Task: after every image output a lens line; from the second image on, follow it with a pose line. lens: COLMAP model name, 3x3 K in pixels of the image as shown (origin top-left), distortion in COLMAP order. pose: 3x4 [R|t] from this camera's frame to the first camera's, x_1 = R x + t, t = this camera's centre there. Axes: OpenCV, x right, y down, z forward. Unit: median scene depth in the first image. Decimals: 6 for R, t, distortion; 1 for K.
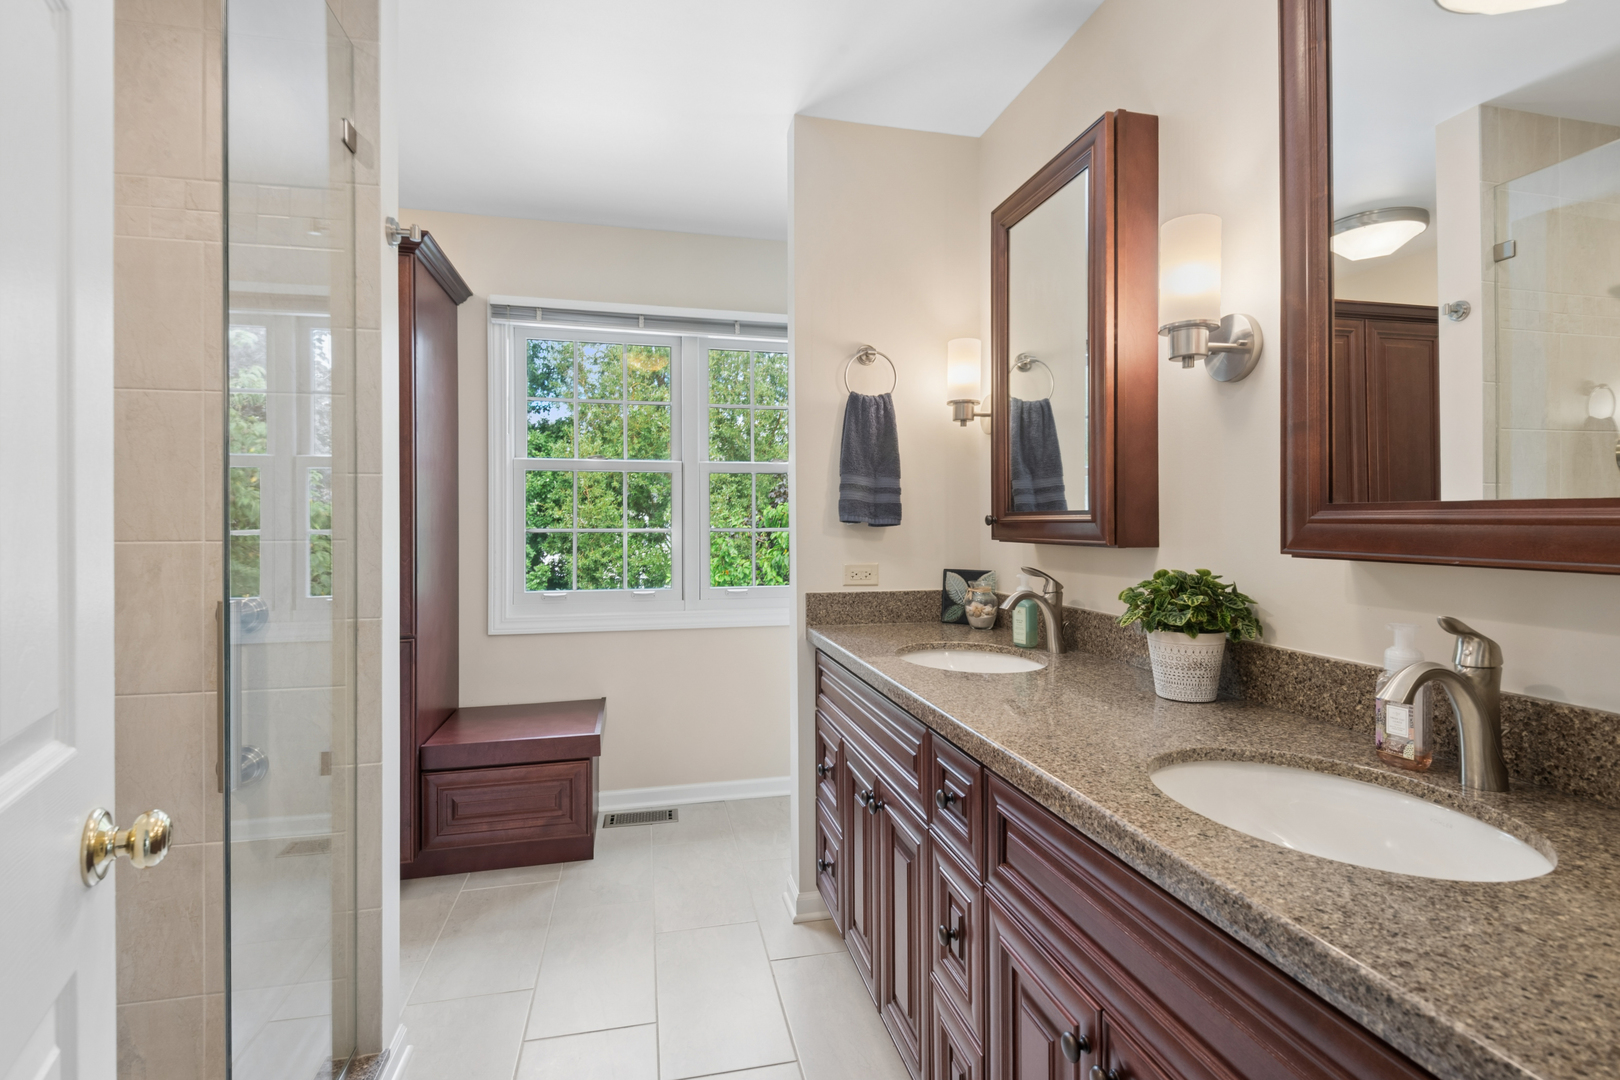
lens RADIAL K [[755.7, 0, 810.4], [0, 755.7, 526.6], [0, 0, 1]] dist [0.008826, -0.004163]
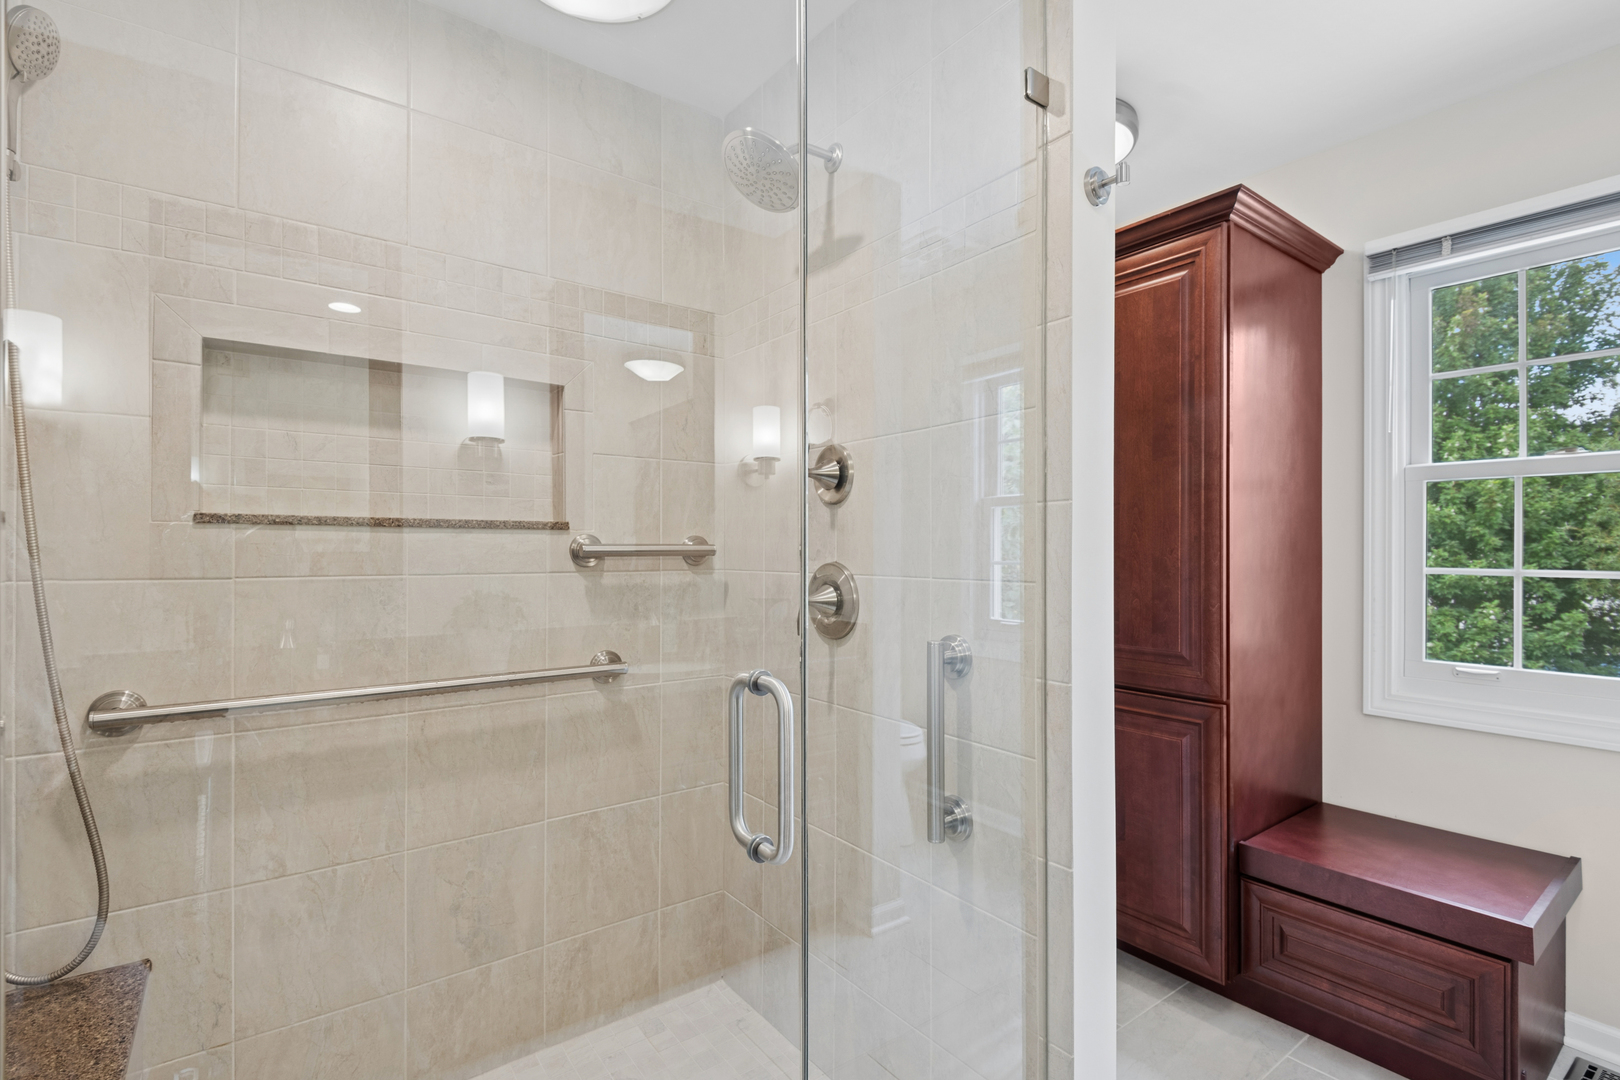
lens RADIAL K [[755.7, 0, 816.5], [0, 755.7, 552.4], [0, 0, 1]] dist [0.008826, -0.004163]
pose [[0.416759, -0.000673, -0.909017, 0.018270], [-0.005069, 0.999982, -0.003064, -0.006314], [0.909003, 0.005885, 0.416748, 0.234681]]
